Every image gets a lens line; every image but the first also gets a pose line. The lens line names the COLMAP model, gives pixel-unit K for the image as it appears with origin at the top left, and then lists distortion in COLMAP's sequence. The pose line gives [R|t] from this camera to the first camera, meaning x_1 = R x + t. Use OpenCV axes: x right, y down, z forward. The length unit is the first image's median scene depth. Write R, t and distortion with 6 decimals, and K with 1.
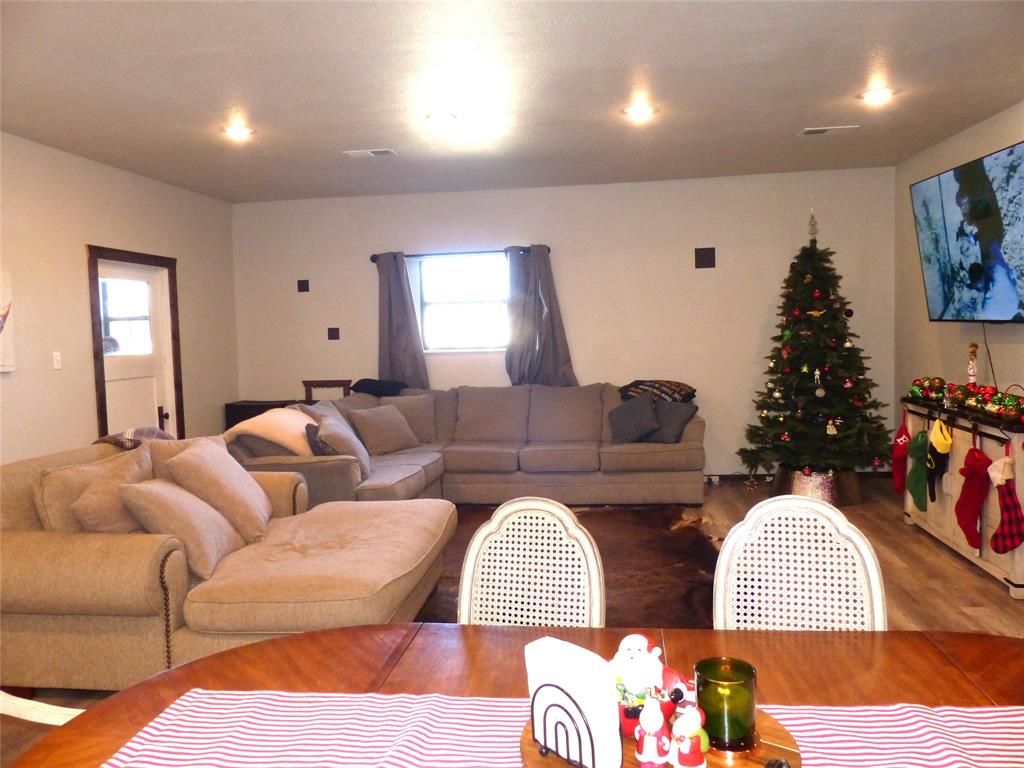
lens RADIAL K [[766.7, 0, 510.8], [0, 766.7, 387.9], [0, 0, 1]] dist [-0.033209, 0.027713]
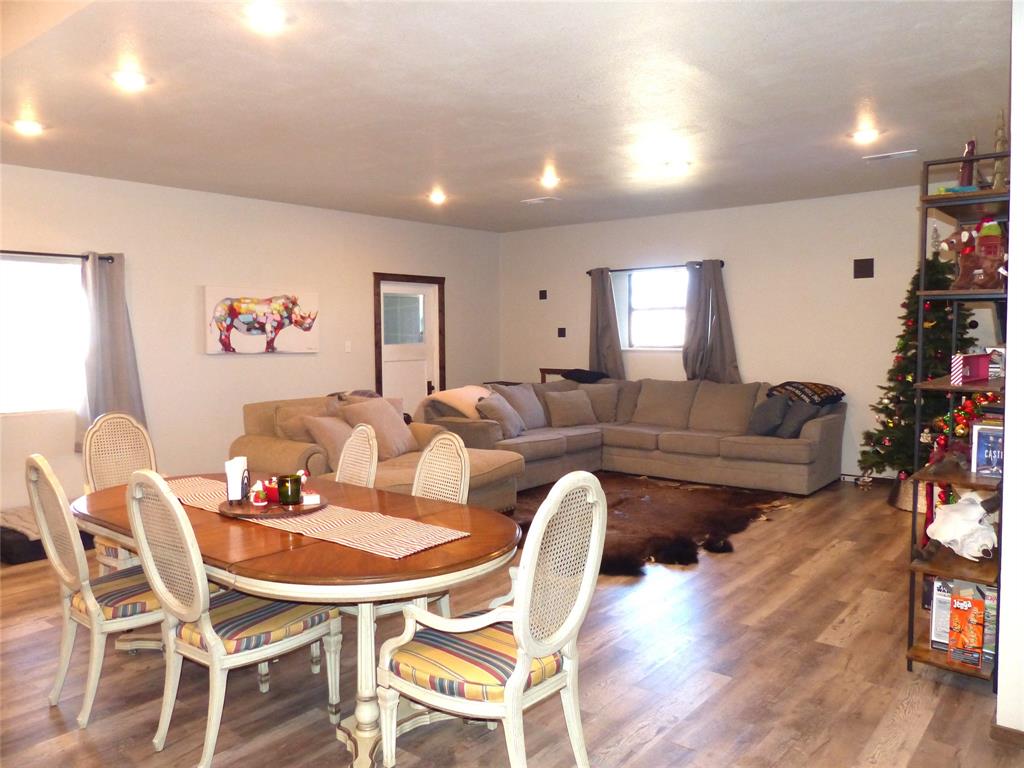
lens RADIAL K [[766.7, 0, 507.8], [0, 766.7, 384.2], [0, 0, 1]] dist [-0.033209, 0.027713]
pose [[0.851031, 0.057053, -0.522006, 0.427079], [-0.054652, 0.998305, 0.020011, -0.006439], [0.522263, 0.011499, 0.852707, -0.156023]]
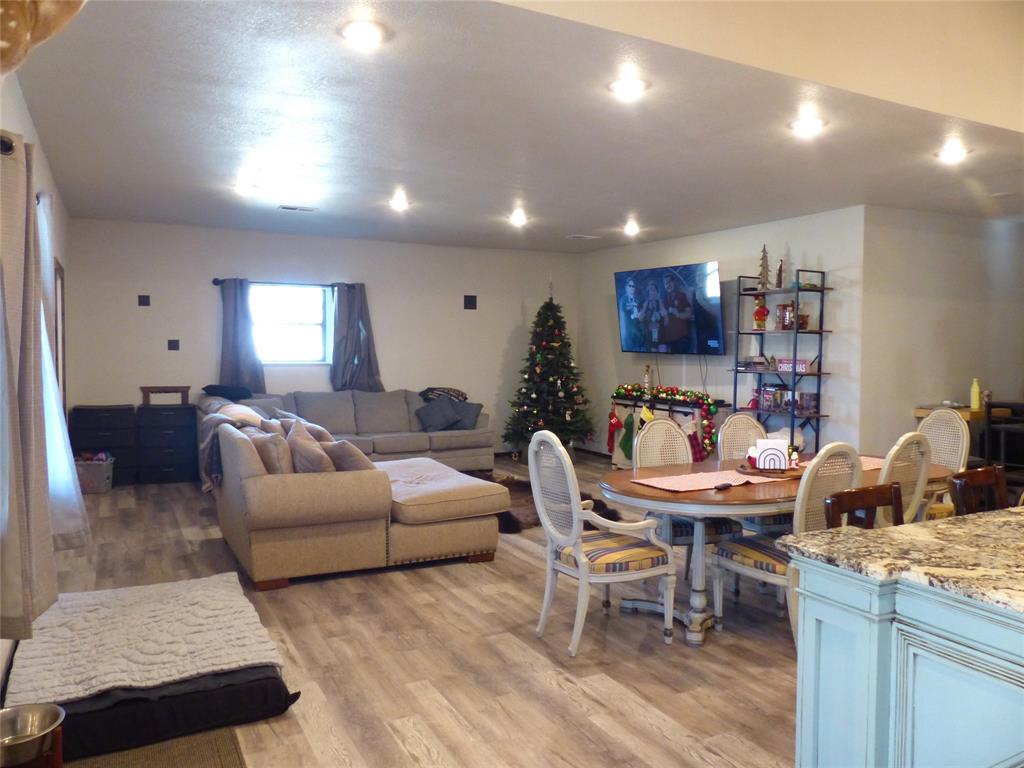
lens RADIAL K [[766.7, 0, 509.2], [0, 766.7, 386.8], [0, 0, 1]] dist [-0.033209, 0.027713]
pose [[0.818870, 0.007924, 0.573925, -0.553629], [0.010736, 0.999518, -0.029118, 0.033509], [-0.573879, 0.030005, 0.818390, -0.231199]]
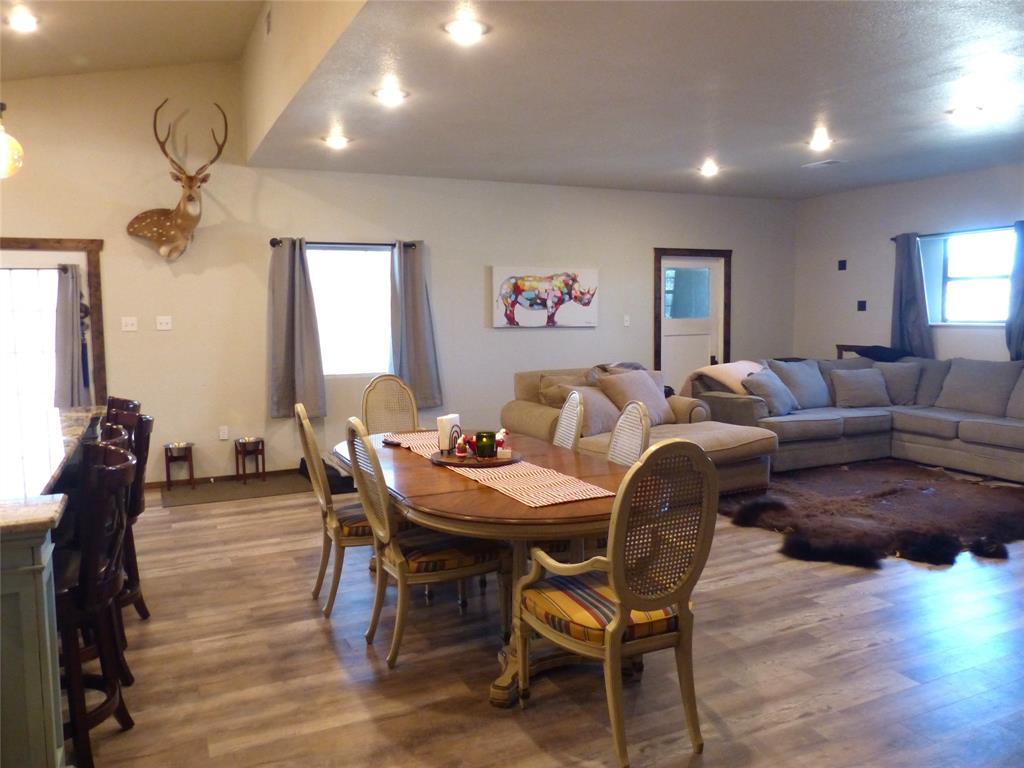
lens RADIAL K [[766.7, 0, 506.9], [0, 766.7, 381.7], [0, 0, 1]] dist [-0.033209, 0.027713]
pose [[0.547438, 0.096310, -0.831286, 0.529557], [-0.061911, 0.995294, 0.074540, -0.010122], [0.834553, 0.010660, 0.550825, -0.107538]]
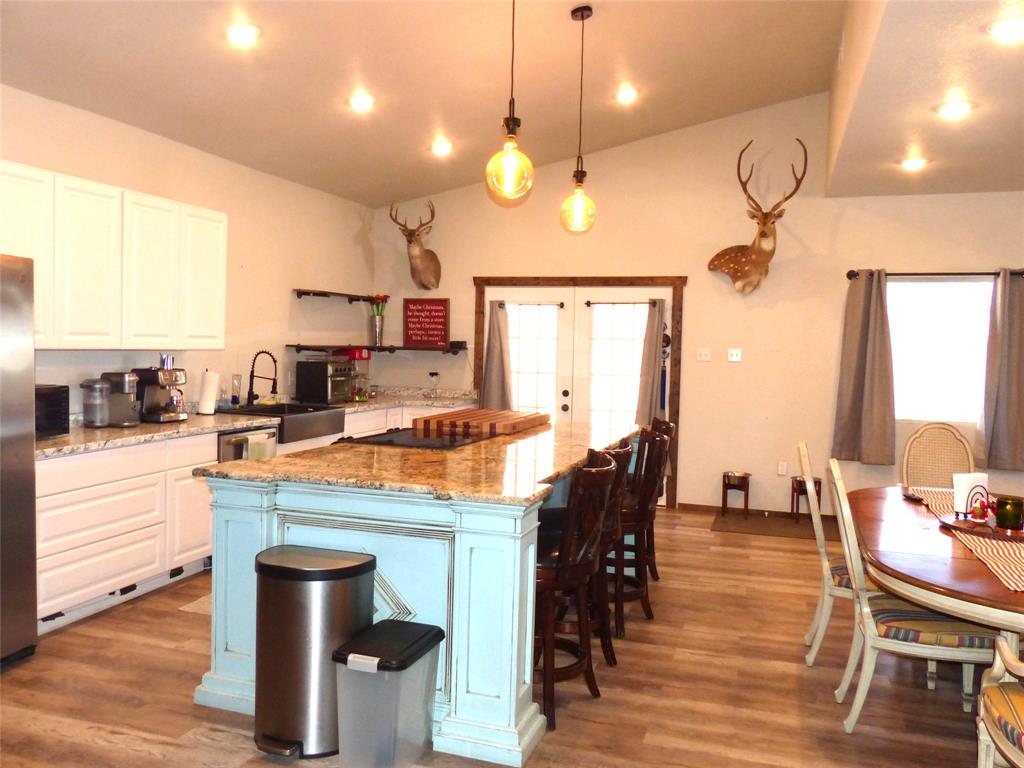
lens RADIAL K [[819.3, 0, 509.6], [0, 819.3, 382.1], [0, 0, 1]] dist [-0.030778, 0.029548]
pose [[-0.185806, 0.069453, -0.980129, 0.597099], [-0.087183, 0.992399, 0.086851, -0.017613], [0.978711, 0.101588, -0.178339, -0.027888]]
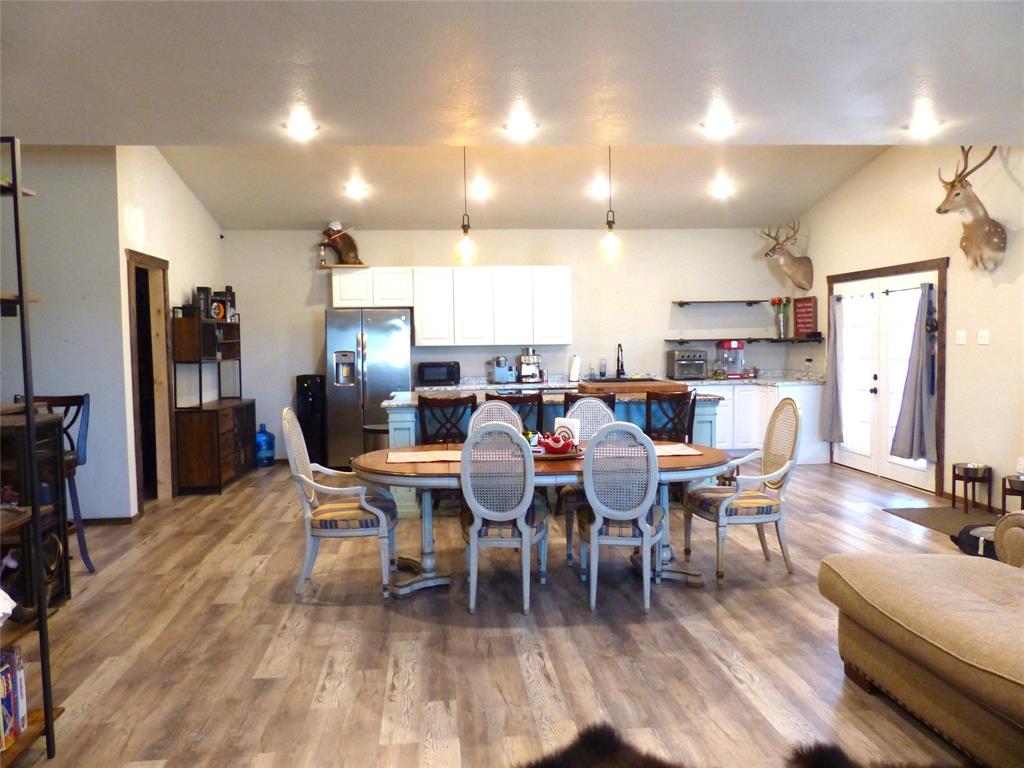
lens RADIAL K [[766.7, 0, 506.0], [0, 766.7, 387.8], [0, 0, 1]] dist [-0.033209, 0.027713]
pose [[-0.973117, 0.058706, -0.222702, 0.234488], [0.027773, 0.989823, 0.139569, -0.072011], [0.228629, 0.129632, -0.964844, 0.879263]]
